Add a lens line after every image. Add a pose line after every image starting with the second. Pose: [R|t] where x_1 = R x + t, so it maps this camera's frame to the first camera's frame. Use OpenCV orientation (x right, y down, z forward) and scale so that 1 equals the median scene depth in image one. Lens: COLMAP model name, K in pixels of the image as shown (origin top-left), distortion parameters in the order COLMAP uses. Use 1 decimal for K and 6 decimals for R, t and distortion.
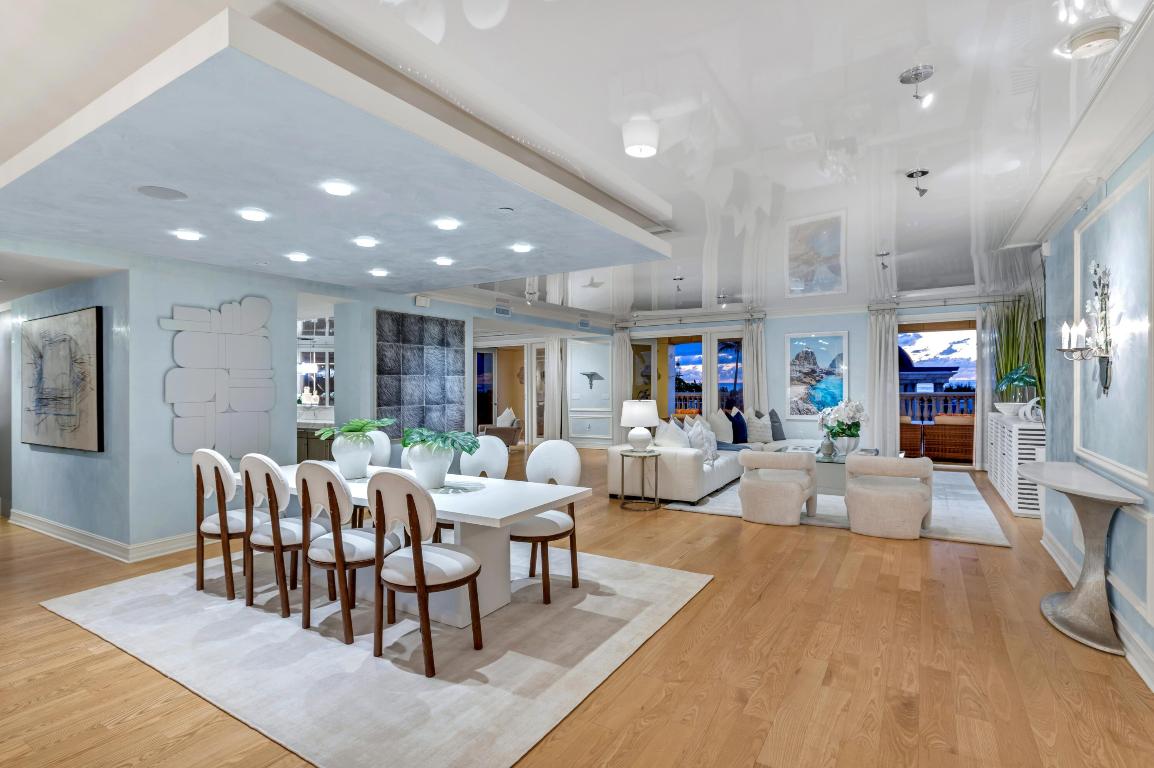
lens RADIAL K [[564.2, 0, 574.4], [0, 564.2, 386.1], [0, 0, 1]] dist [0.000397, -0.000042]
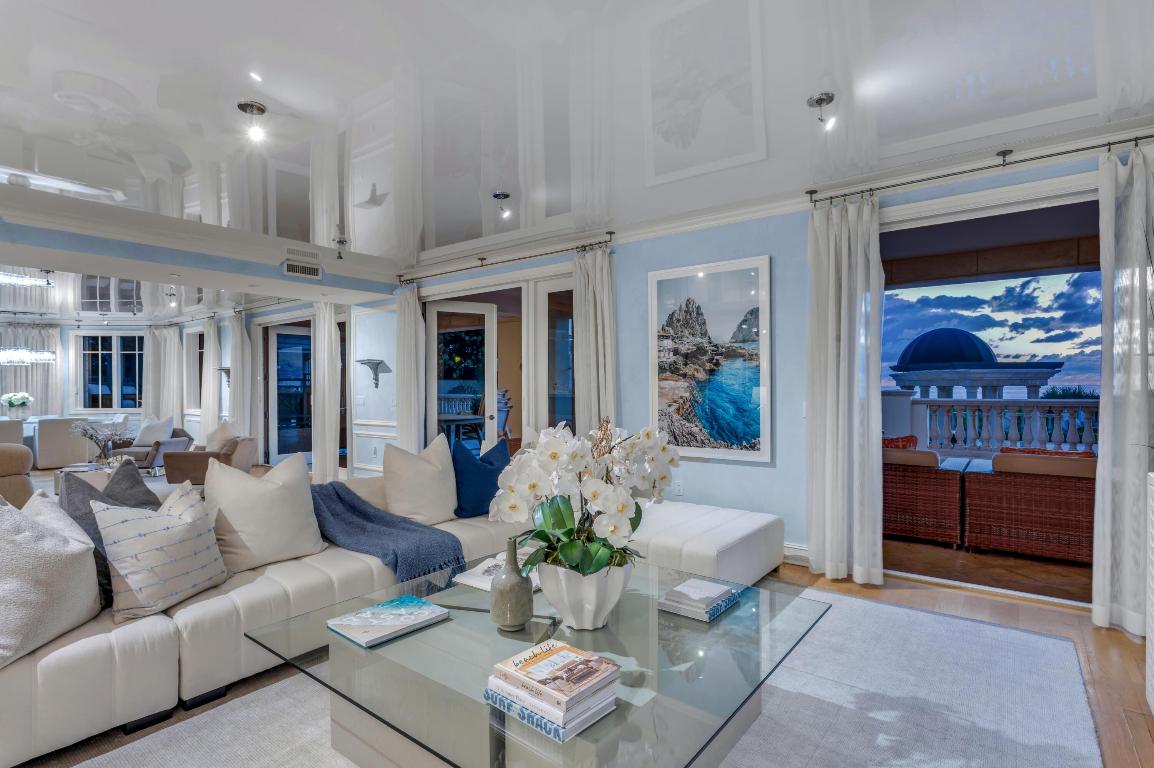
lens RADIAL K [[564.2, 0, 579.4], [0, 564.2, 384.7], [0, 0, 1]] dist [0.000397, -0.000042]
pose [[0.993570, 0.006342, -0.113037, 0.370946], [-0.007081, 0.999956, -0.006139, 0.004607], [0.112993, 0.006900, 0.993572, 0.528368]]
